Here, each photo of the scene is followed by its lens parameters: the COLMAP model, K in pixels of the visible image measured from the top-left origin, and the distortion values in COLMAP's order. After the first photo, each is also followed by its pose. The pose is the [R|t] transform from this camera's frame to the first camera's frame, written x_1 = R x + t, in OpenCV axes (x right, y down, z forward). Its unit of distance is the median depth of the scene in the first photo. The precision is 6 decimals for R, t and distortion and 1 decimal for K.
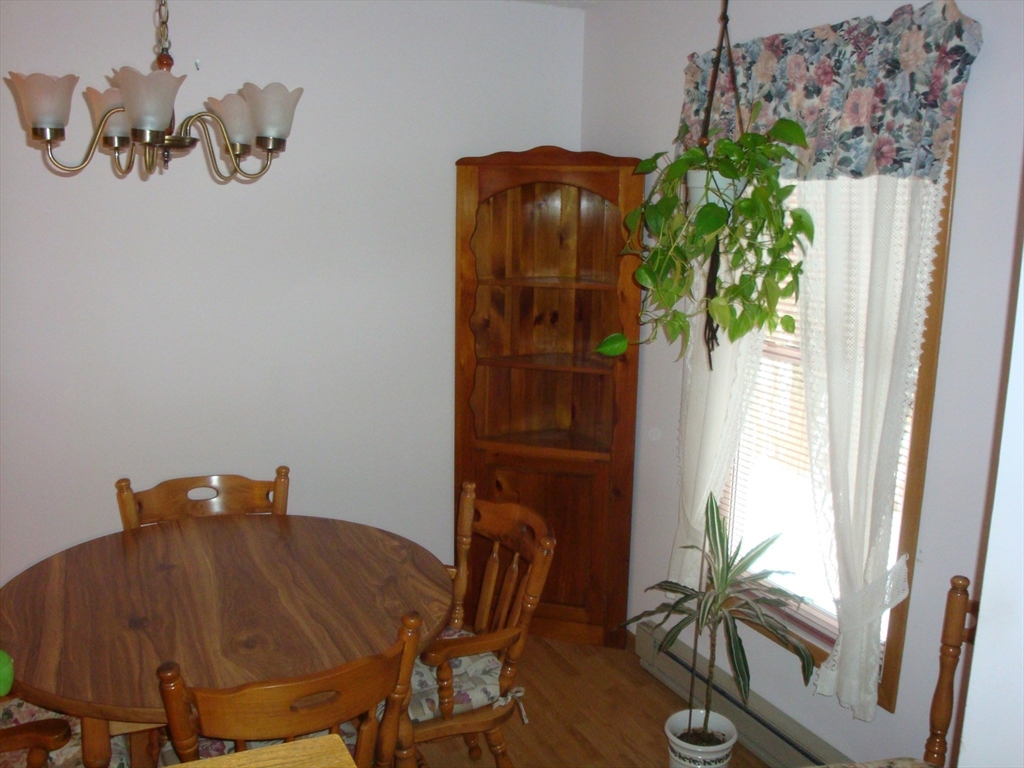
lens RADIAL K [[913.3, 0, 514.3], [0, 913.3, 376.5], [0, 0, 1]] dist [-0.170764, 0.153520]
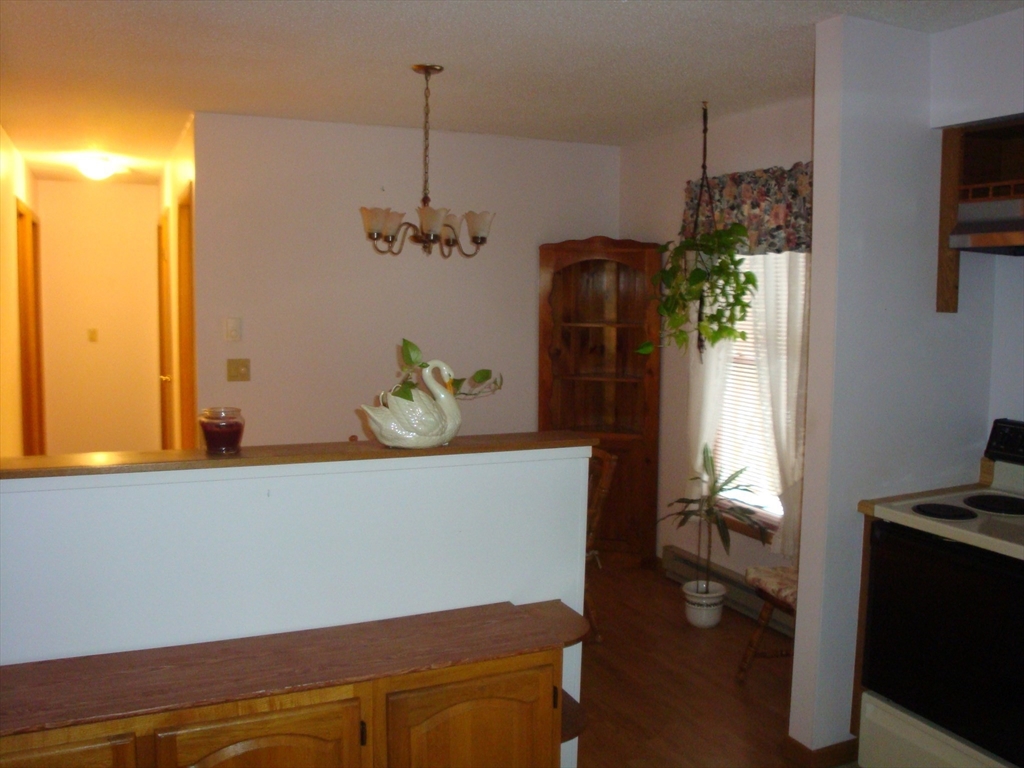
lens RADIAL K [[913.3, 0, 514.3], [0, 913.3, 376.5], [0, 0, 1]] dist [-0.170764, 0.153520]
pose [[0.999733, -0.010489, -0.020575, -0.113418], [0.008712, 0.996375, -0.084622, 0.169082], [0.021388, 0.084421, 0.996201, -0.779980]]
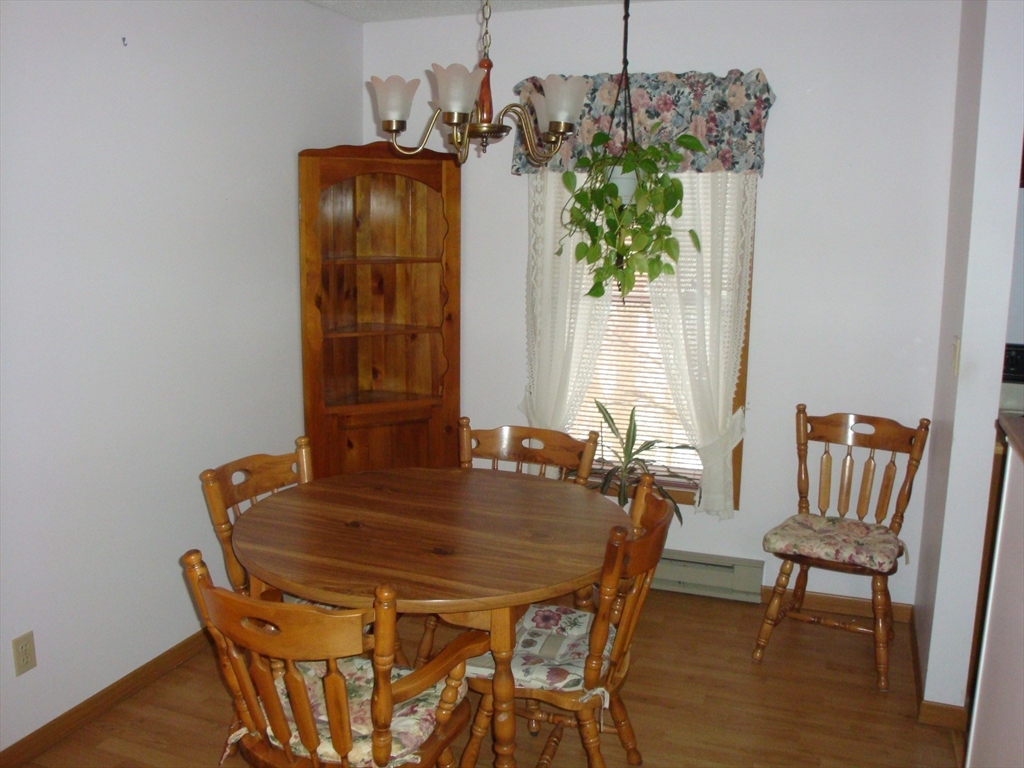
lens RADIAL K [[913.3, 0, 514.3], [0, 913.3, 376.5], [0, 0, 1]] dist [-0.170764, 0.153520]
pose [[0.726102, -0.127935, 0.675580, -0.936094], [0.125473, 0.990694, 0.052752, 0.008091], [-0.676042, 0.046464, 0.735397, 0.063111]]
